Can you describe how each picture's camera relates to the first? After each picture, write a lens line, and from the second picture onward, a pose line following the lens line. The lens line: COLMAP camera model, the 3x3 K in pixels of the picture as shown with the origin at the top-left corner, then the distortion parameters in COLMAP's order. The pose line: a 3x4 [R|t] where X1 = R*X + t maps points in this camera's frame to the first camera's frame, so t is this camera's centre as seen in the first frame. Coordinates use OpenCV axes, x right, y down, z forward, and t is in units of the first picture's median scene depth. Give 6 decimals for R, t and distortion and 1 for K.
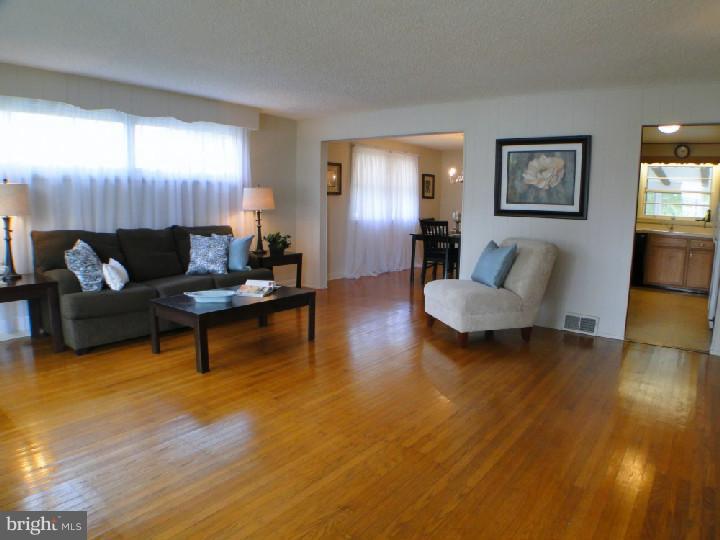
lens RADIAL K [[472.7, 0, 360.0], [0, 472.7, 270.0], [0, 0, 1]] dist [-0.109765, 0.025728]
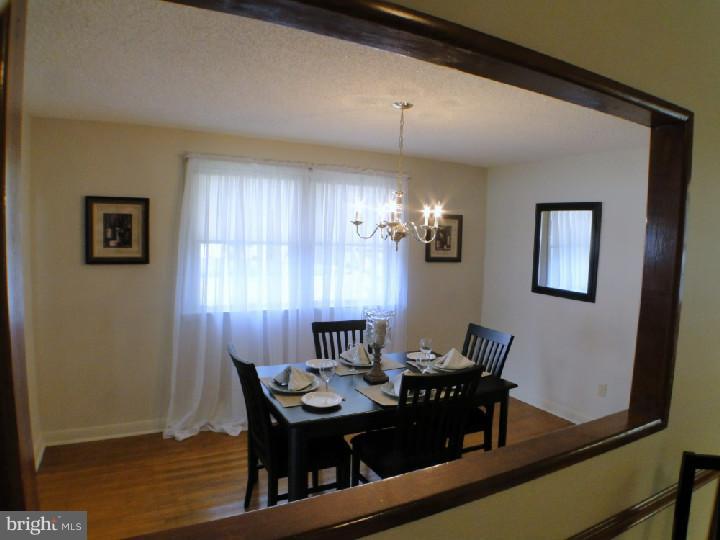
lens RADIAL K [[472.7, 0, 360.0], [0, 472.7, 270.0], [0, 0, 1]] dist [-0.109765, 0.025728]
pose [[0.915221, 0.028885, -0.401916, 0.551327], [-0.061829, 0.995682, -0.069236, -0.212692], [0.398181, 0.088216, 0.913055, 1.055122]]
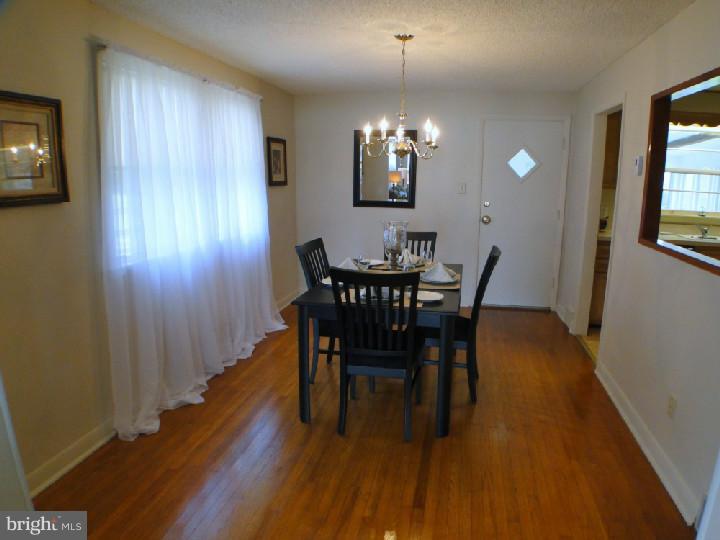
lens RADIAL K [[472.7, 0, 360.0], [0, 472.7, 270.0], [0, 0, 1]] dist [-0.109765, 0.025728]
pose [[0.907320, -0.097838, 0.408900, 0.012986], [0.071694, 0.994307, 0.078825, -0.197051], [-0.414284, -0.042204, 0.909169, 1.028882]]
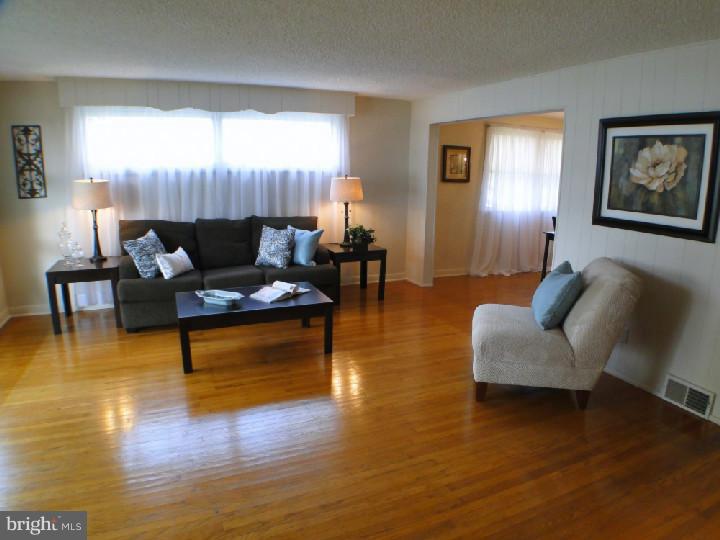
lens RADIAL K [[462.0, 0, 360.0], [0, 462.0, 270.0], [0, 0, 1]] dist [-0.099654, 0.004320]
pose [[0.881649, 0.098743, -0.461460, 0.310711], [-0.069798, 0.994394, 0.079425, -0.078483], [0.466715, -0.037816, 0.883599, 0.213060]]
